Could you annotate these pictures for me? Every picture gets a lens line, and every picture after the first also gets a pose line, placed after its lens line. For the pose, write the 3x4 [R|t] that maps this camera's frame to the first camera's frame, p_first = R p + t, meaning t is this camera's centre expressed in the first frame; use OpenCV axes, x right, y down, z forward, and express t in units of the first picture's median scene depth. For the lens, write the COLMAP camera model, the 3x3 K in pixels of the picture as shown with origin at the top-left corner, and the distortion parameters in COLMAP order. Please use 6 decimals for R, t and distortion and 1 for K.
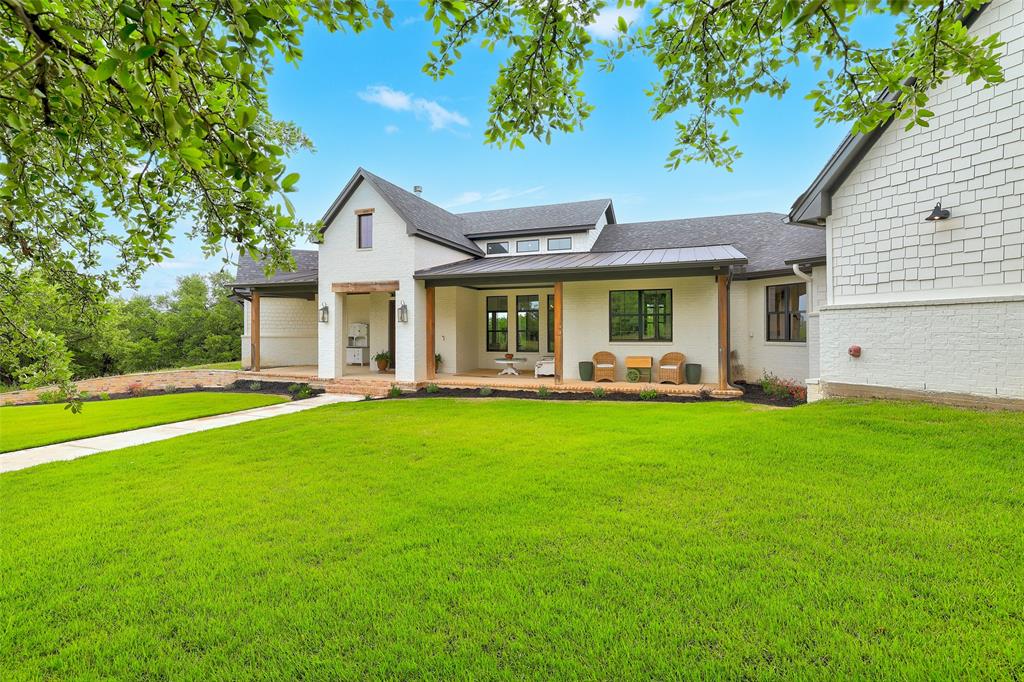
lens RADIAL K [[488.4, 0, 509.6], [0, 488.4, 330.9], [0, 0, 1]] dist [0.002886, 0.000876]
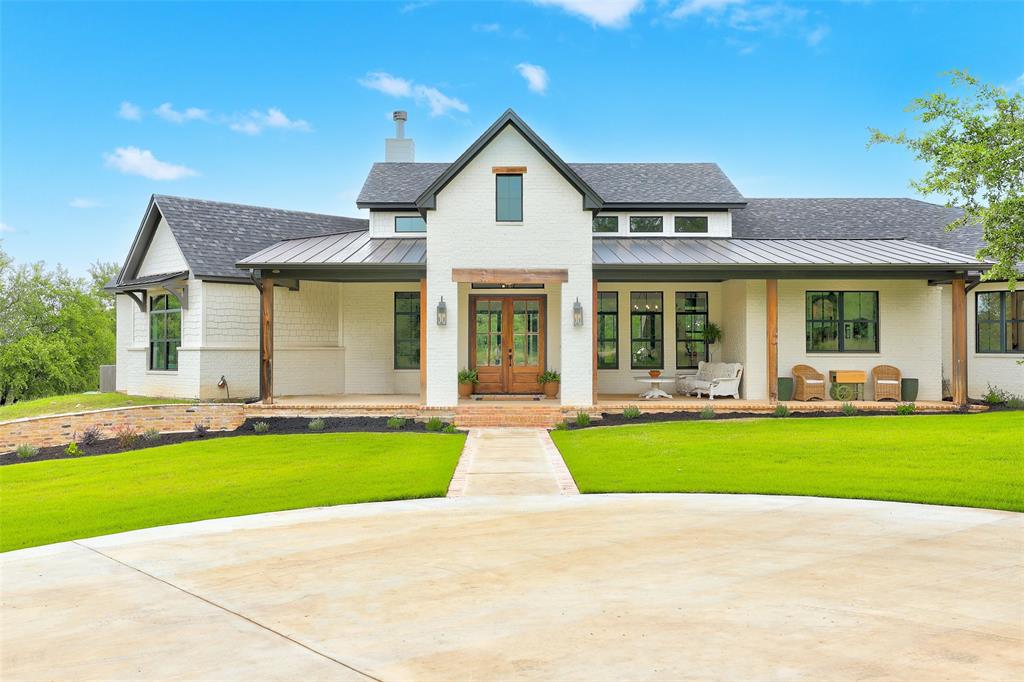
lens RADIAL K [[919.3, 0, 512.6], [0, 919.3, 336.4], [0, 0, 1]] dist [0.129908, 0.006428]
pose [[0.927520, 0.007320, 0.373701, -0.811127], [0.000218, 0.999797, -0.020125, 0.025949], [-0.373773, 0.018748, 0.927331, -0.252576]]
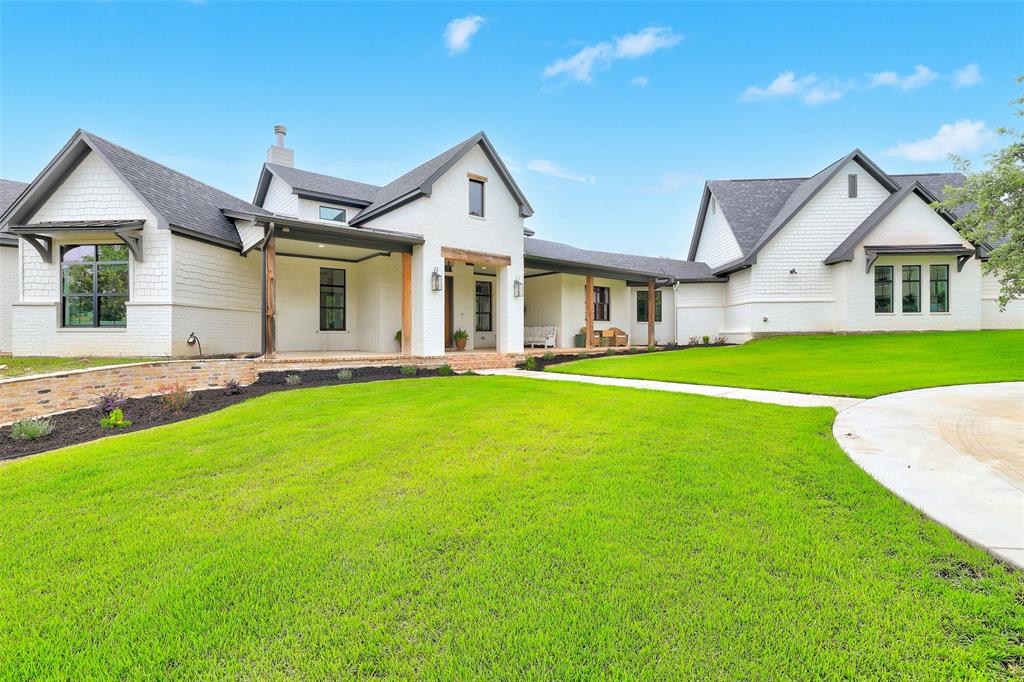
lens RADIAL K [[488.4, 0, 510.9], [0, 488.4, 338.4], [0, 0, 1]] dist [0.002886, 0.000876]
pose [[0.462434, -0.007966, 0.886618, -1.137114], [0.000504, 0.999962, 0.008722, 0.061975], [-0.886654, -0.003586, 0.462420, 0.510668]]
